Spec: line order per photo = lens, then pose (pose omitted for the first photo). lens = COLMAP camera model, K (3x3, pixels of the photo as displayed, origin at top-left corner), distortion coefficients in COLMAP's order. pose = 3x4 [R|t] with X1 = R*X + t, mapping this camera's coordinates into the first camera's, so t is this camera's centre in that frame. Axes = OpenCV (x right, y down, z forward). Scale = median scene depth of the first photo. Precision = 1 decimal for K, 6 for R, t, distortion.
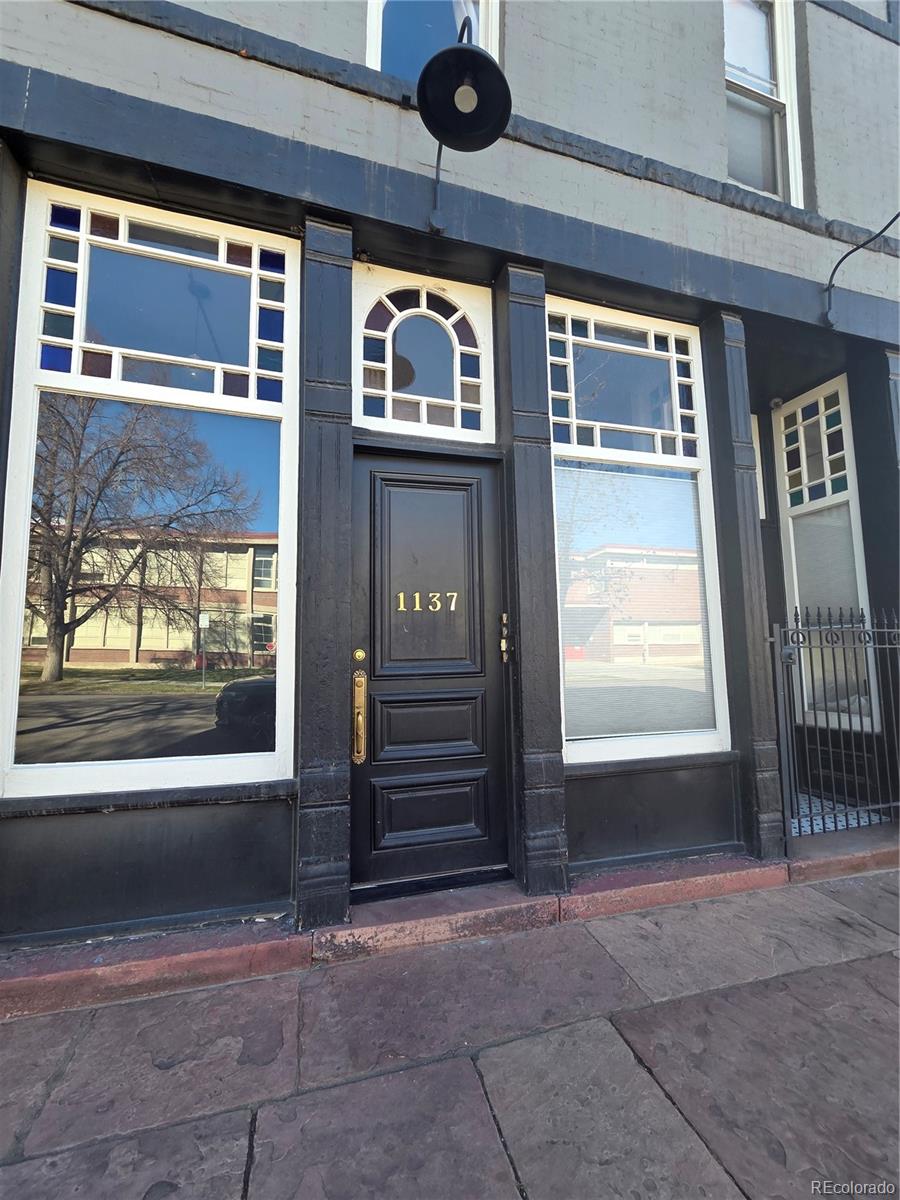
lens RADIAL K [[486.4, 0, 456.0], [0, 486.4, 602.8], [0, 0, 1]] dist [0.002134, 0.000342]
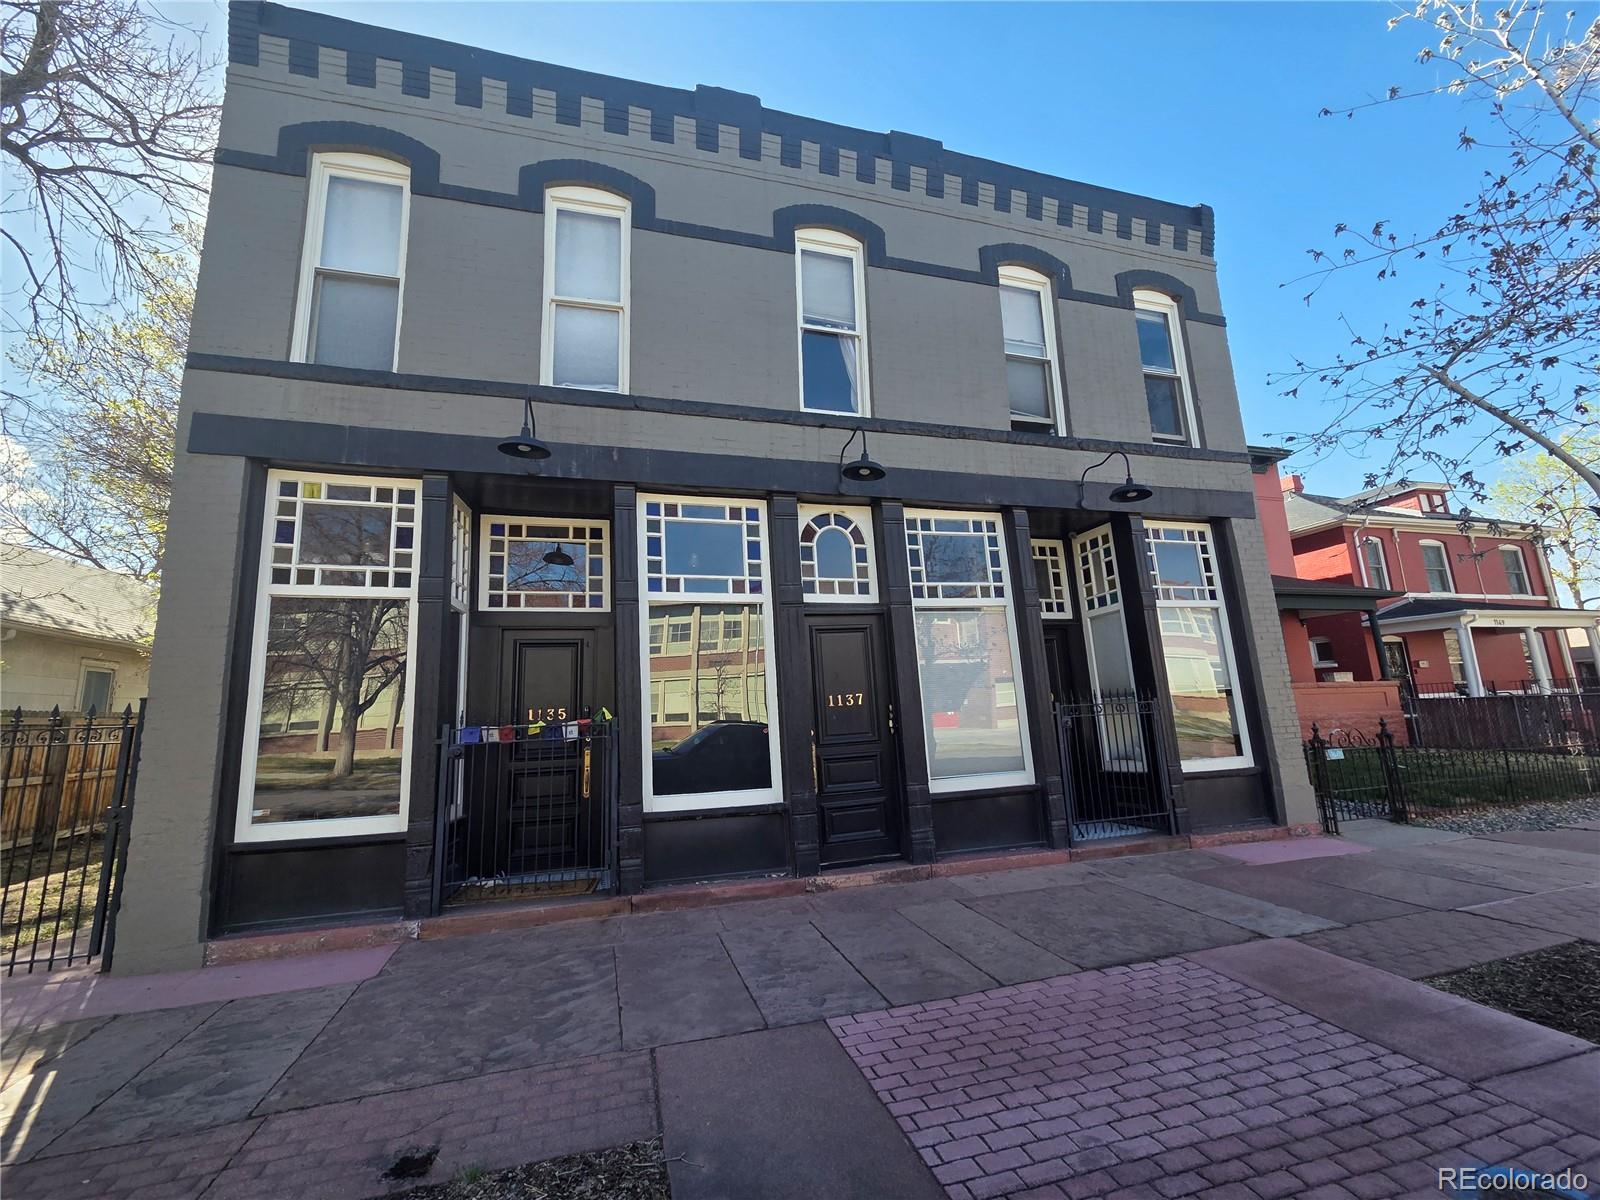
lens RADIAL K [[648.6, 0, 791.0], [0, 648.6, 597.8], [0, 0, 1]] dist [0.002134, 0.000342]
pose [[0.999181, -0.040469, 0.000125, -0.220132], [0.040334, 0.995592, -0.084677, -0.163058], [0.003302, 0.084613, 0.996408, -1.223558]]
